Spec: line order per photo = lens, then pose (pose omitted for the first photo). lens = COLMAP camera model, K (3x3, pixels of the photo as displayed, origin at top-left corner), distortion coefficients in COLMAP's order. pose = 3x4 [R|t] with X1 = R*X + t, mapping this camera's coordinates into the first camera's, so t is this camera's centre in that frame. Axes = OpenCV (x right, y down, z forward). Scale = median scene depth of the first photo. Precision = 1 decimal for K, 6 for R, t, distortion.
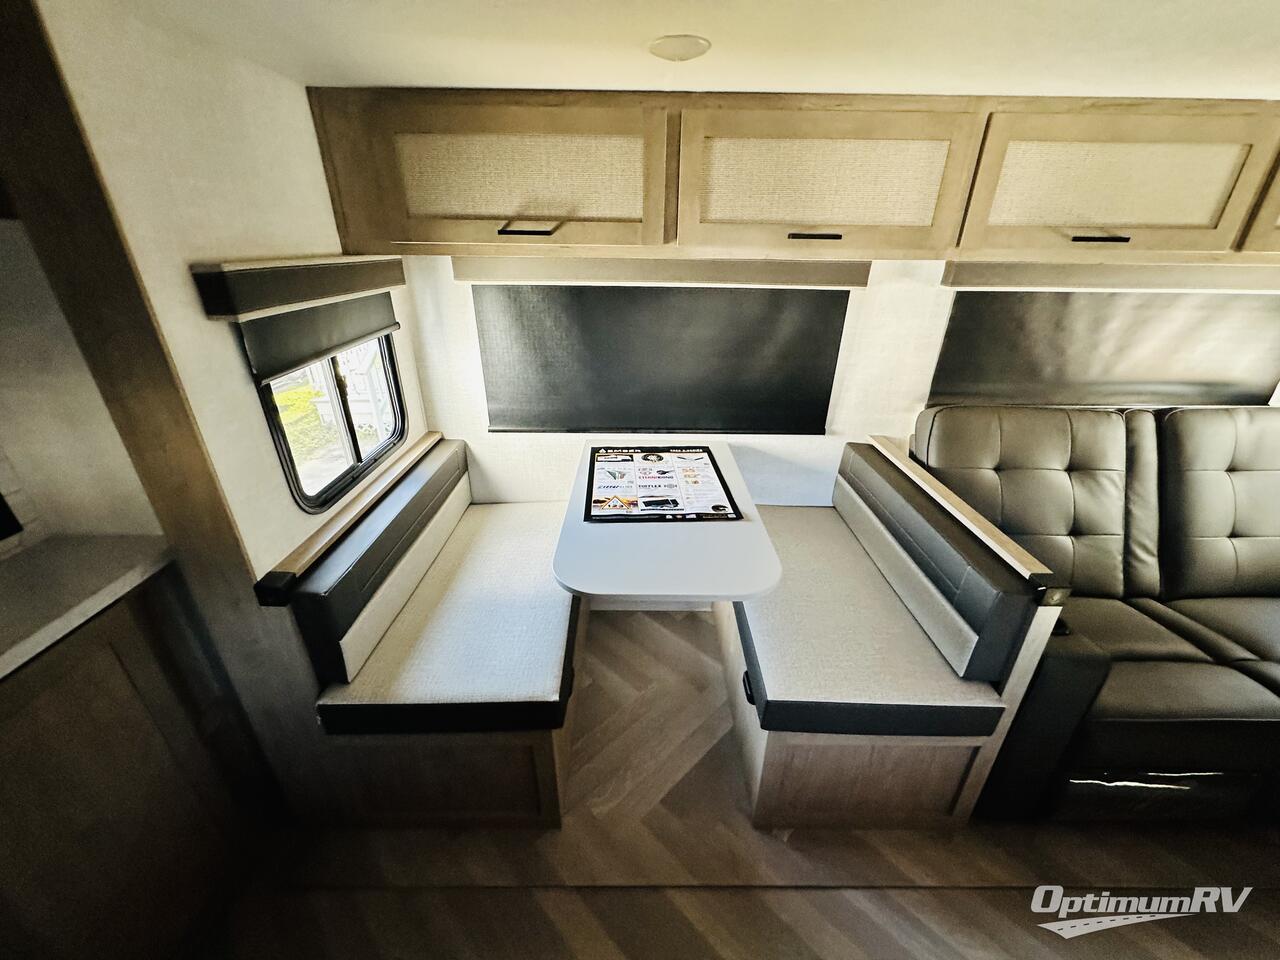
lens RADIAL K [[514.3, 0, 637.8], [0, 514.3, 480.8], [0, 0, 1]] dist [-0.004354, 0.000749]
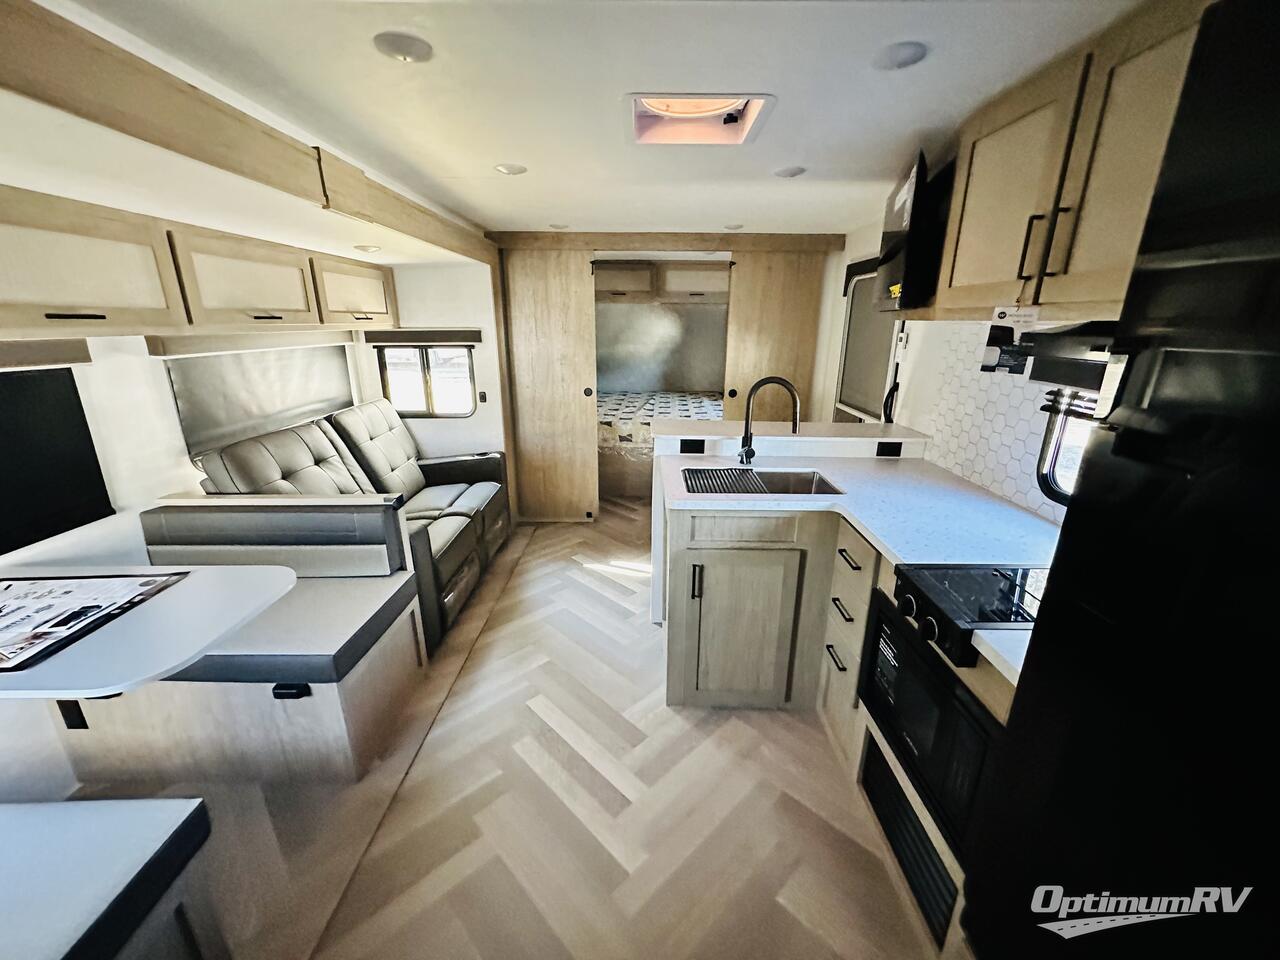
lens RADIAL K [[514.3, 0, 641.7], [0, 514.3, 480.2], [0, 0, 1]] dist [-0.004354, 0.000749]
pose [[0.006073, -0.305262, 0.952249, -0.600593], [0.424252, 0.863102, 0.273979, 0.012920], [-0.905524, 0.402330, 0.134750, -0.044564]]
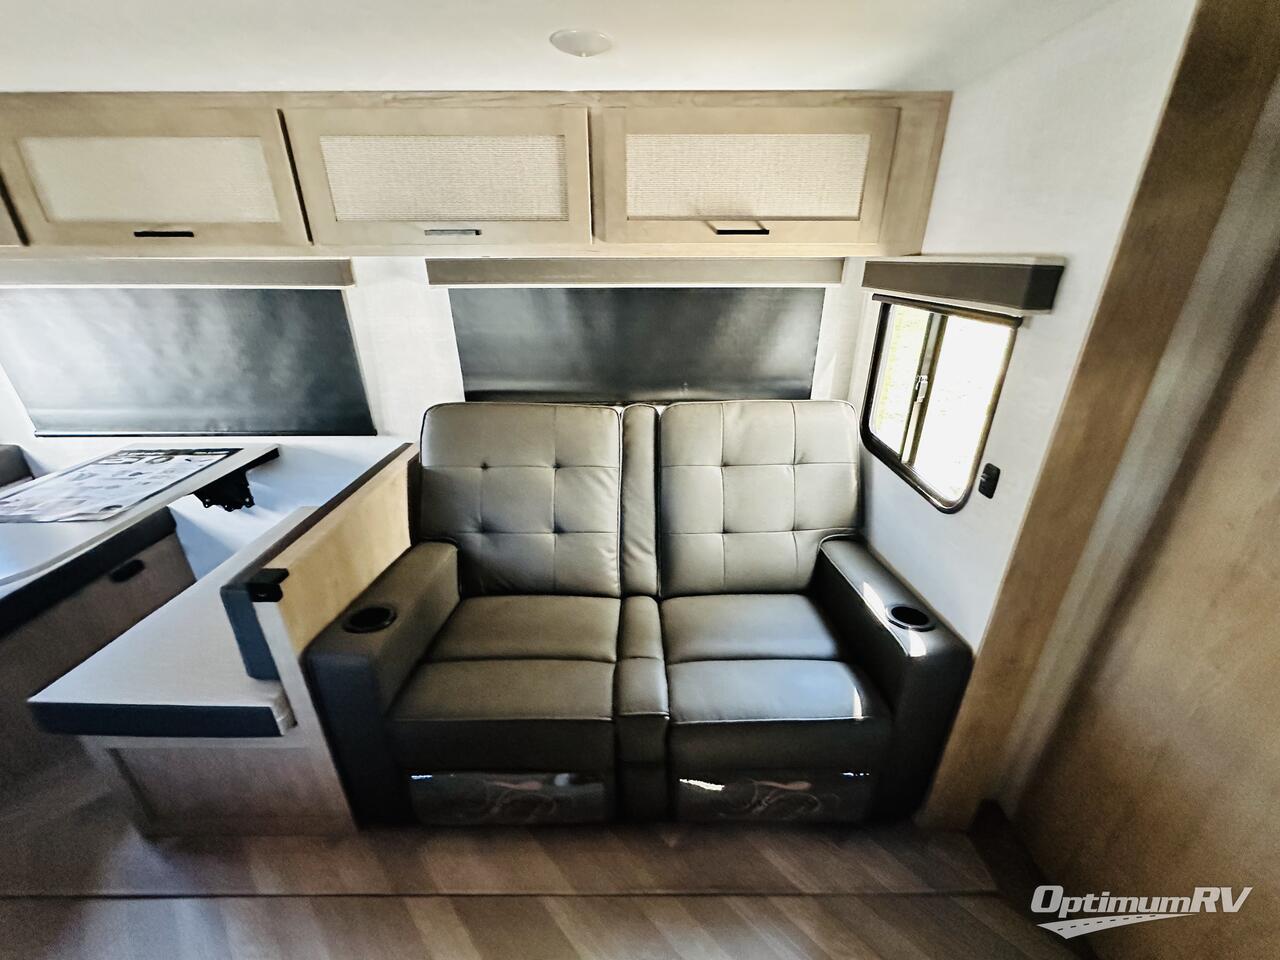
lens RADIAL K [[514.3, 0, 635.6], [0, 514.3, 477.4], [0, 0, 1]] dist [-0.004354, 0.000749]
pose [[0.999914, -0.011749, -0.005876, 1.010148], [0.011700, 0.999898, -0.008204, 0.008035], [0.005972, 0.008135, 0.999949, 0.013942]]
